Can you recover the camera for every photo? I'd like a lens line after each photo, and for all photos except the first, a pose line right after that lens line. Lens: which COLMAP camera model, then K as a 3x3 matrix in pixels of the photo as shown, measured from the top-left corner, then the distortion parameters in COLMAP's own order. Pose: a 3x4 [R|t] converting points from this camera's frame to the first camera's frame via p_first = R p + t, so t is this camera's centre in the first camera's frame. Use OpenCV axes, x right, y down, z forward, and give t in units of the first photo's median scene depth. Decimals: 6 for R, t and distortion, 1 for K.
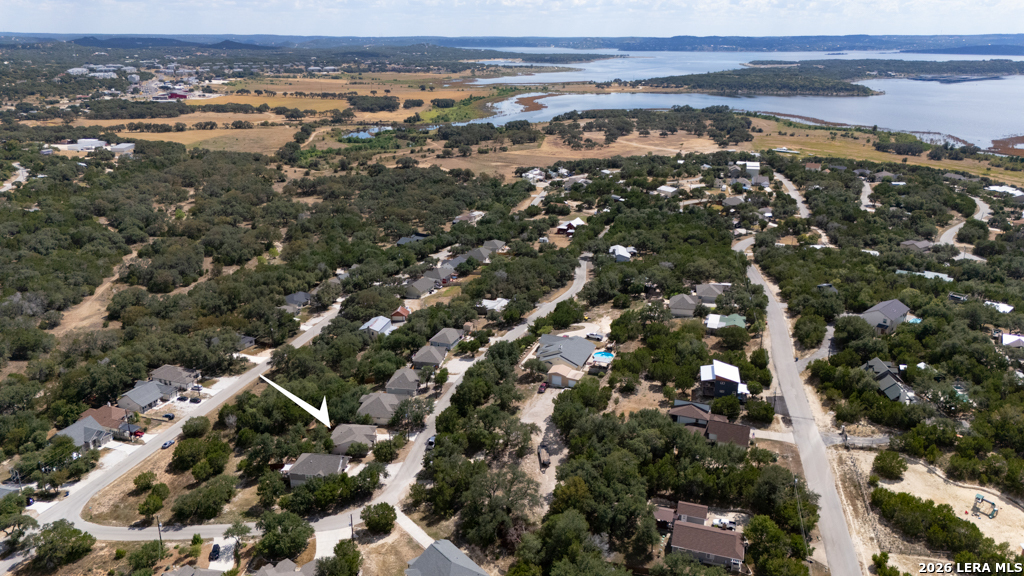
lens RADIAL K [[756.3, 0, 507.4], [0, 756.3, 285.1], [0, 0, 1]] dist [0.066746, -0.066460]
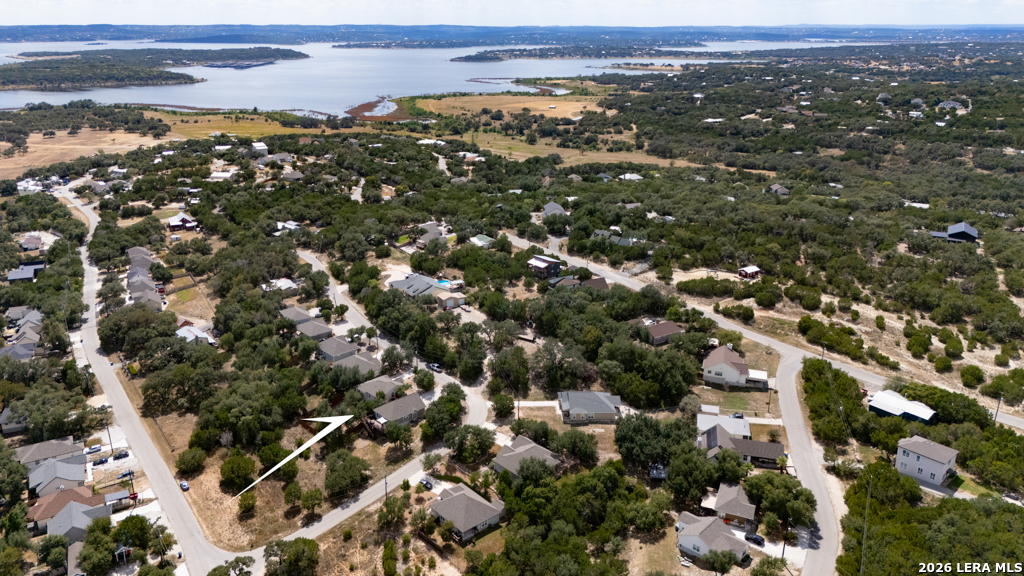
lens RADIAL K [[756.3, 0, 506.1], [0, 756.3, 282.6], [0, 0, 1]] dist [0.066746, -0.066460]
pose [[0.623159, -0.255392, 0.739221, -0.110888], [0.248664, 0.960833, 0.122335, -0.005126], [-0.741511, 0.107584, 0.662259, 0.013360]]
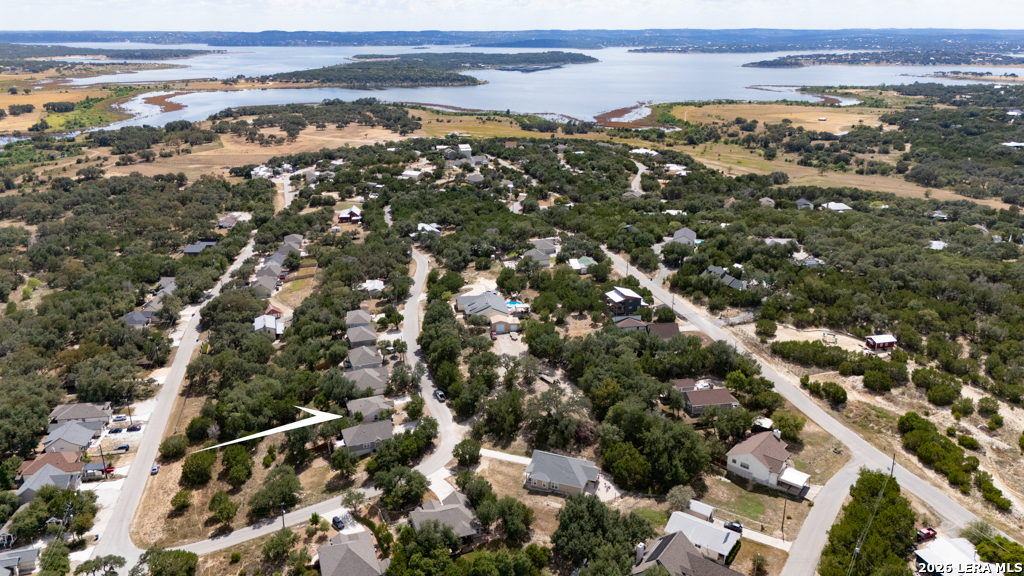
lens RADIAL K [[756.3, 0, 502.8], [0, 756.3, 290.1], [0, 0, 1]] dist [0.066746, -0.066460]
pose [[0.871902, -0.162841, 0.461811, -0.064102], [0.157365, 0.986240, 0.050656, 0.001426], [-0.463706, 0.028506, 0.885530, -0.004897]]
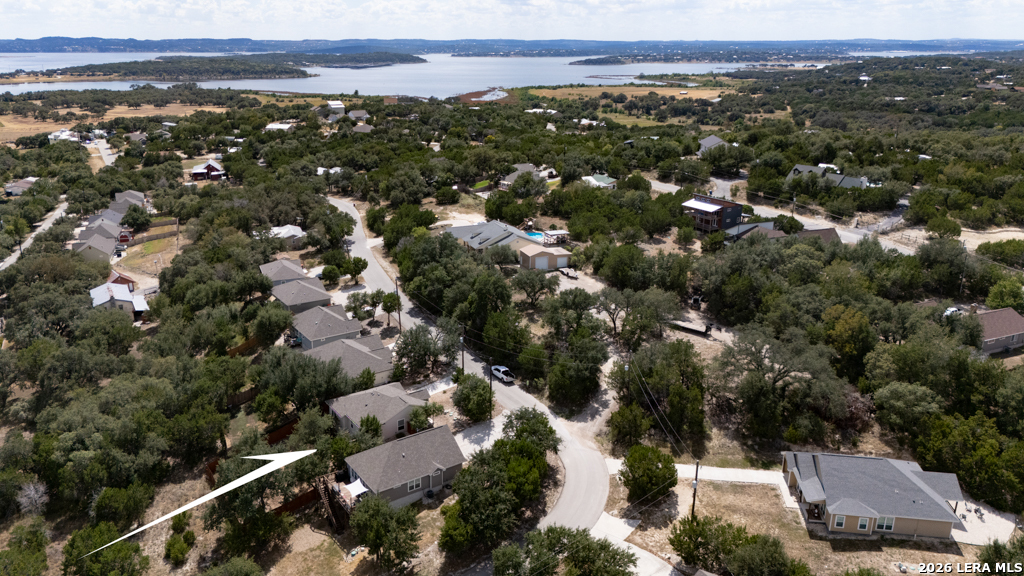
lens RADIAL K [[756.3, 0, 492.4], [0, 756.3, 296.9], [0, 0, 1]] dist [0.066746, -0.066460]
pose [[0.744502, -0.221008, 0.629978, -0.058102], [0.219882, 0.972142, 0.081190, 0.012522], [-0.630371, 0.078075, 0.772358, 0.068283]]
